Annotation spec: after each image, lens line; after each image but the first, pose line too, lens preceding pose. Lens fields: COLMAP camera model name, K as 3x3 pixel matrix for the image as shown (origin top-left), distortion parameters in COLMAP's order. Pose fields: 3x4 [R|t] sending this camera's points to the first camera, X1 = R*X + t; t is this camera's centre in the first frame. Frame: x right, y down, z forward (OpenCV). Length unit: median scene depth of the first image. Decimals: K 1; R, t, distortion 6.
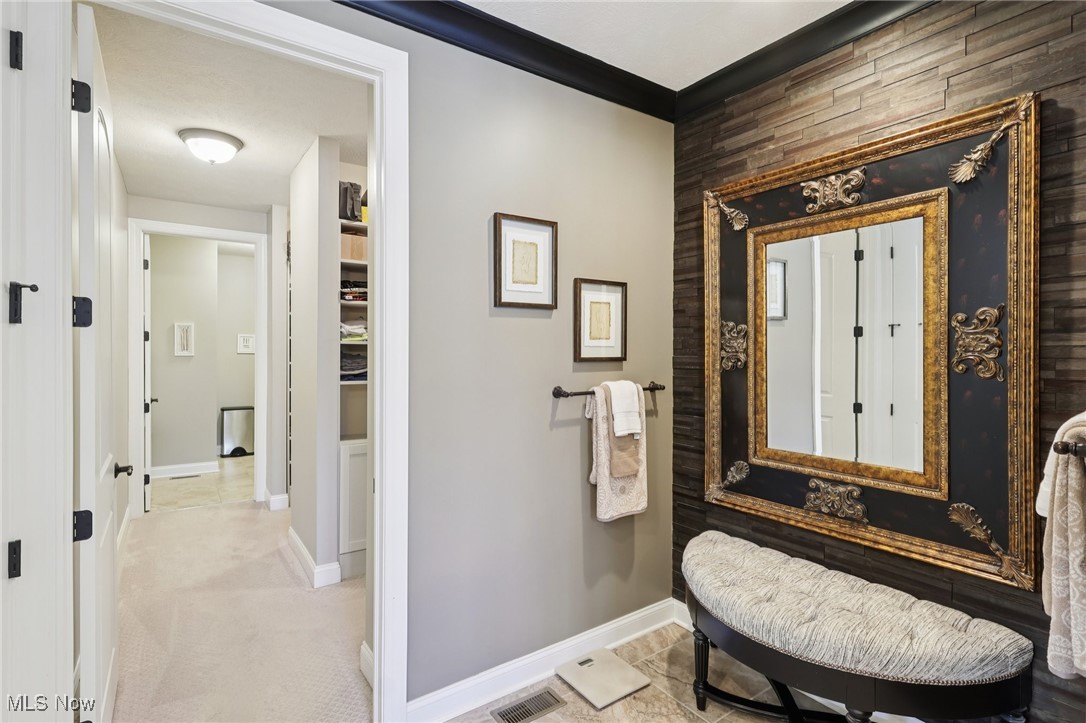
lens RADIAL K [[528.8, 0, 539.3], [0, 528.8, 355.9], [0, 0, 1]] dist [-0.005007, 0.002724]
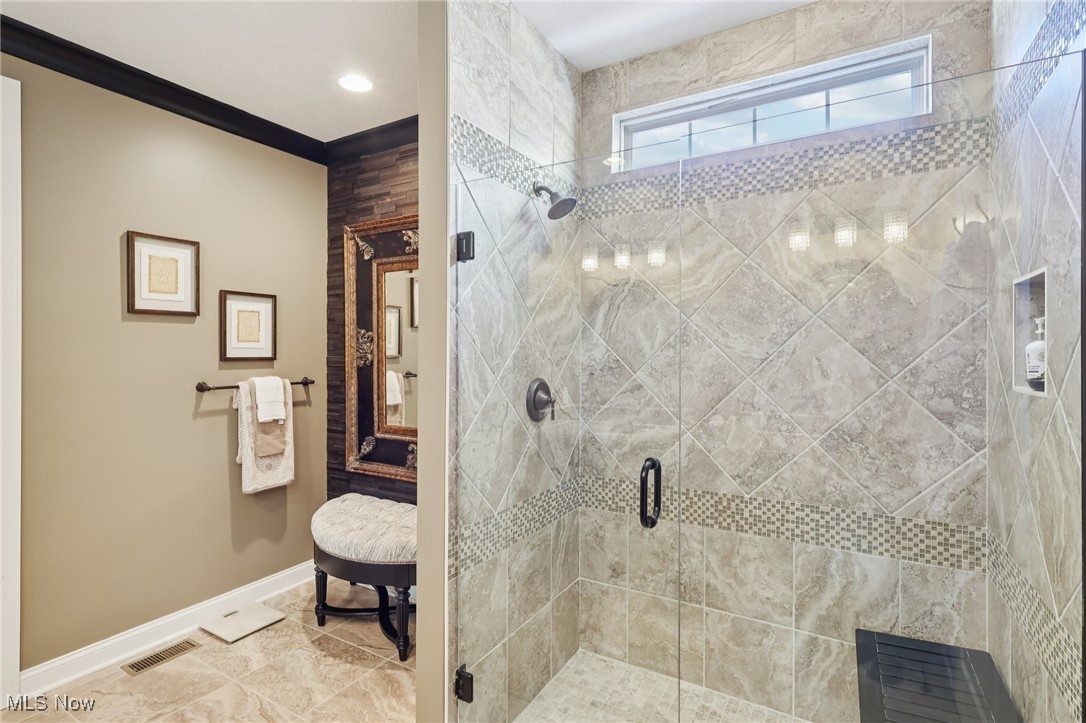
lens RADIAL K [[528.8, 0, 543.1], [0, 528.8, 356.4], [0, 0, 1]] dist [-0.005007, 0.002724]
pose [[0.907956, -0.000577, 0.419065, 0.231237], [0.001437, 0.999997, -0.001736, 0.003945], [-0.419063, 0.002179, 0.907954, -0.378152]]
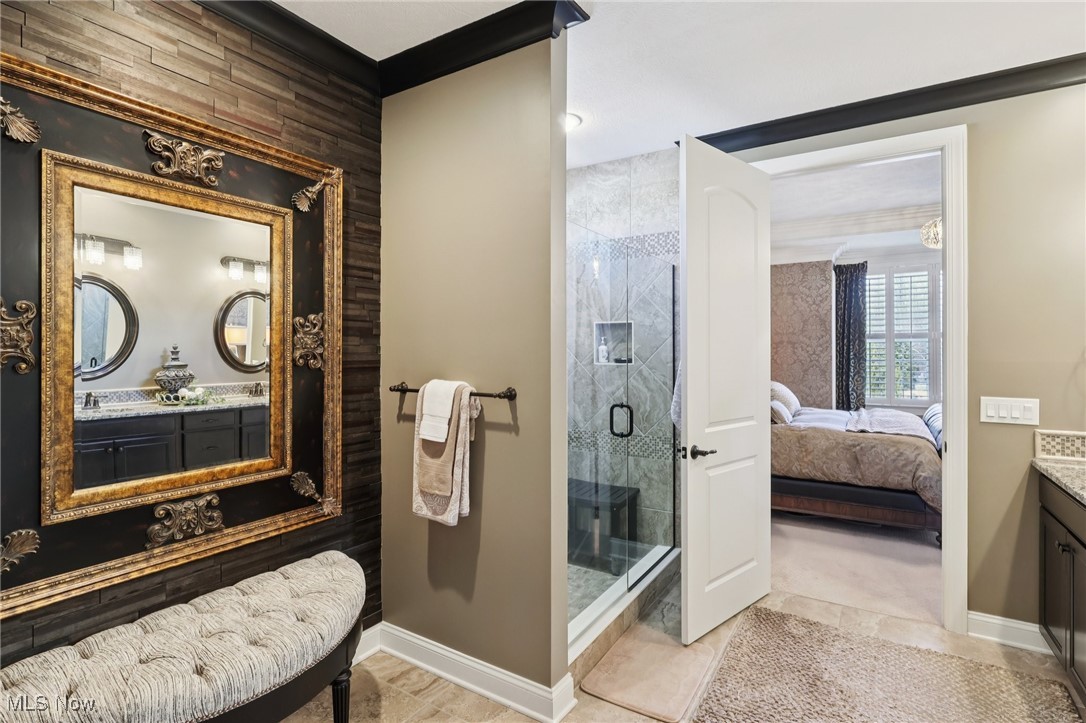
lens RADIAL K [[528.8, 0, 547.1], [0, 528.8, 352.3], [0, 0, 1]] dist [-0.005007, 0.002724]
pose [[-0.401237, 0.003966, 0.915966, -0.413850], [0.008166, 0.999966, -0.000753, 0.005103], [-0.915938, 0.007177, -0.401255, 0.718245]]
